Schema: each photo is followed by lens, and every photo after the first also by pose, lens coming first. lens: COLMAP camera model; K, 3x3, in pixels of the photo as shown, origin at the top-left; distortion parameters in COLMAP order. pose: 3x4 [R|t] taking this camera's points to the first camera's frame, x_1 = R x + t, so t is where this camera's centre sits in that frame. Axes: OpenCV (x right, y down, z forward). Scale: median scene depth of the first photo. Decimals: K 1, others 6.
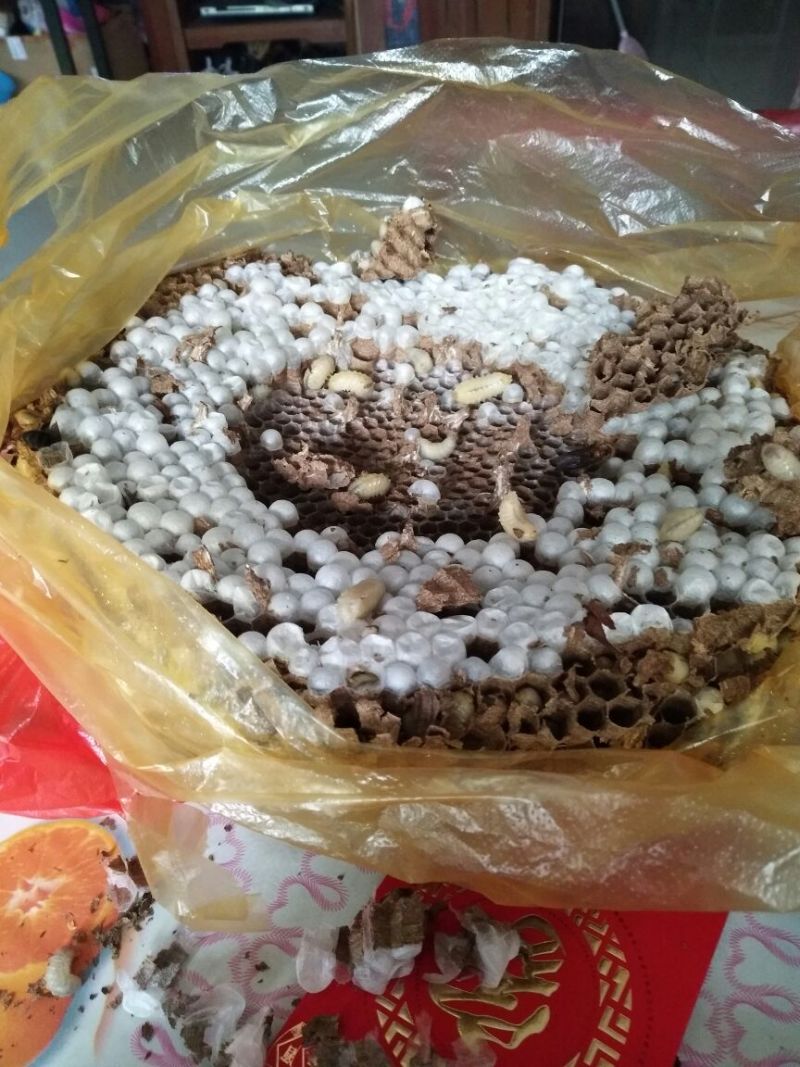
lens RADIAL K [[833.0, 0, 400.0], [0, 833.0, 533.5], [0, 0, 1]] dist [0.097677, -0.194865]
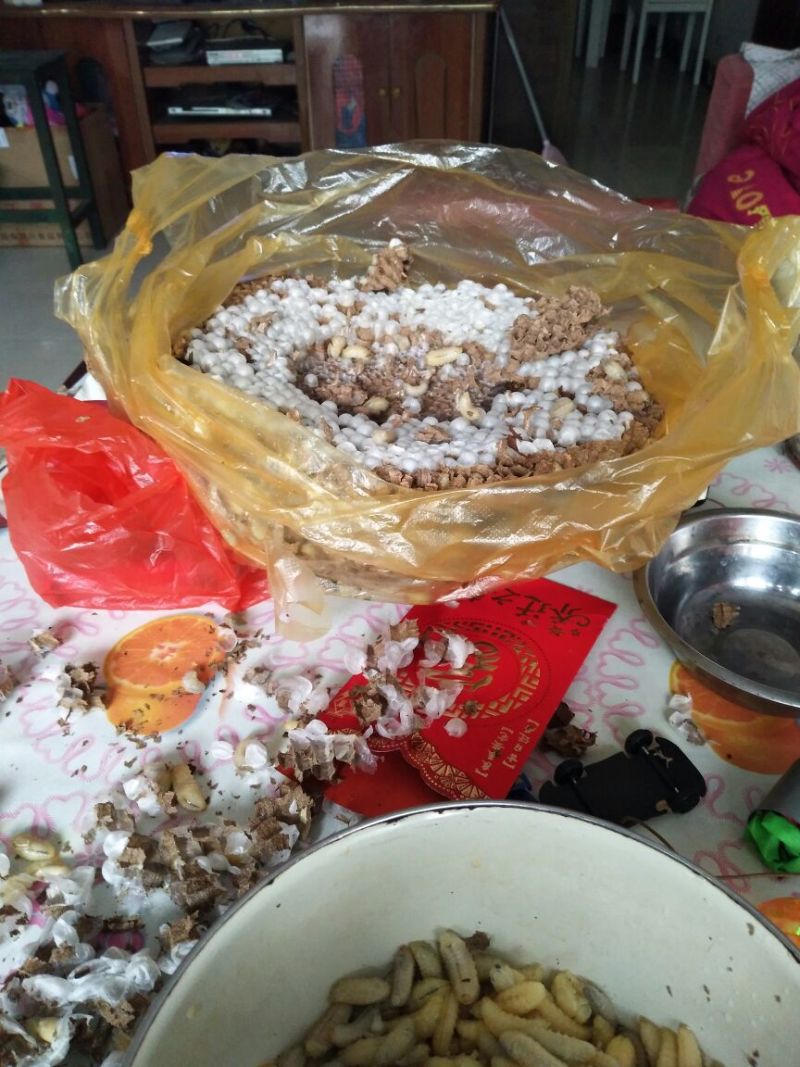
lens RADIAL K [[833.0, 0, 400.0], [0, 833.0, 533.5], [0, 0, 1]] dist [0.097677, -0.194865]
pose [[0.997453, -0.001492, 0.071311, -0.091954], [0.008458, 0.995201, -0.097483, 0.301232], [-0.070823, 0.097838, 0.992679, -0.495518]]
